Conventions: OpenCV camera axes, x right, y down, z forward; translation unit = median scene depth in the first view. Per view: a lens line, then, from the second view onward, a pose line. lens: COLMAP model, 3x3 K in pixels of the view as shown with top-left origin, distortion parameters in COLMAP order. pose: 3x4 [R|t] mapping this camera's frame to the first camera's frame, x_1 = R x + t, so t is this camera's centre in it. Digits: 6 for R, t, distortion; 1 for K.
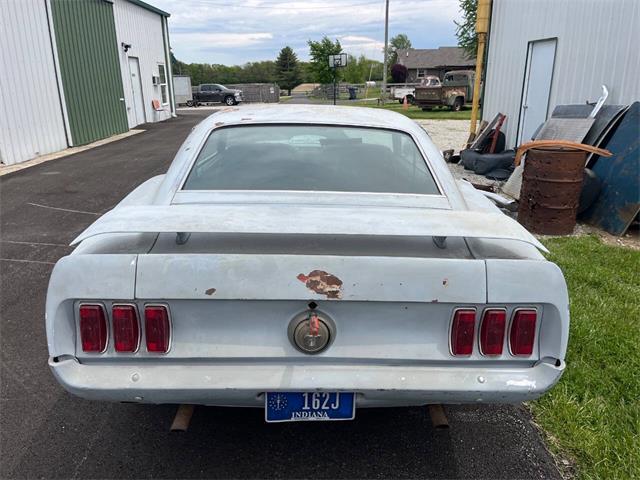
lens RADIAL K [[485.6, 0, 319.8], [0, 485.6, 235.0], [0, 0, 1]] dist [0.086367, -0.117120]
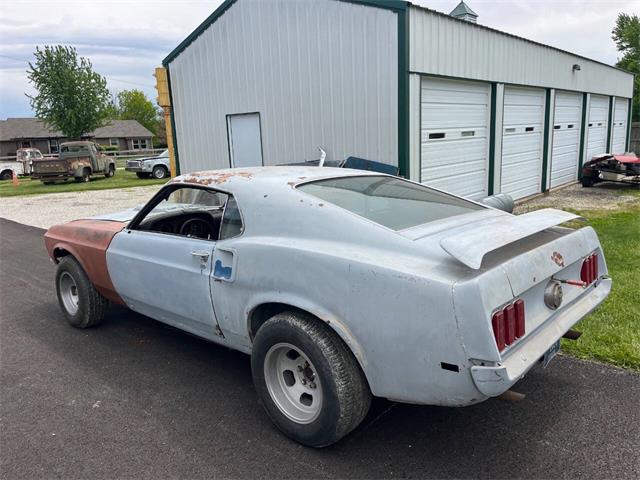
lens RADIAL K [[485.6, 0, 322.7], [0, 485.6, 239.0], [0, 0, 1]] dist [0.086367, -0.117120]
pose [[0.684091, -0.165538, 0.710363, -0.107216], [0.254344, 0.966915, -0.019614, -0.007798], [-0.683614, 0.194094, 0.703562, 0.026131]]
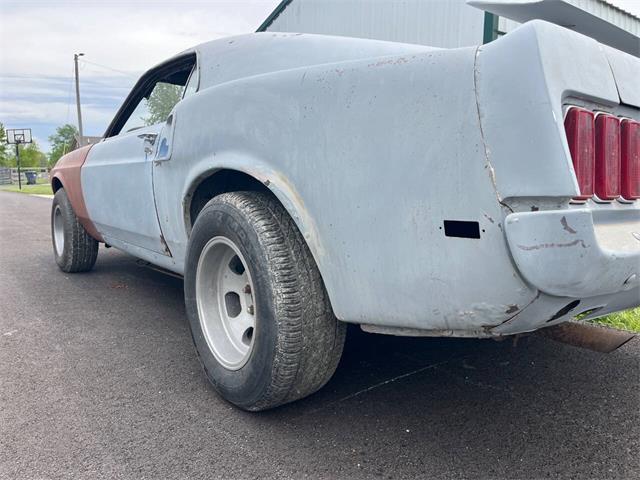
lens RADIAL K [[485.6, 0, 320.6], [0, 485.6, 242.1], [0, 0, 1]] dist [0.086367, -0.117120]
pose [[0.810046, -0.069929, 0.582182, -0.069087], [0.167213, 0.979186, -0.115044, 0.020284], [-0.562020, 0.190539, 0.804878, 0.049154]]
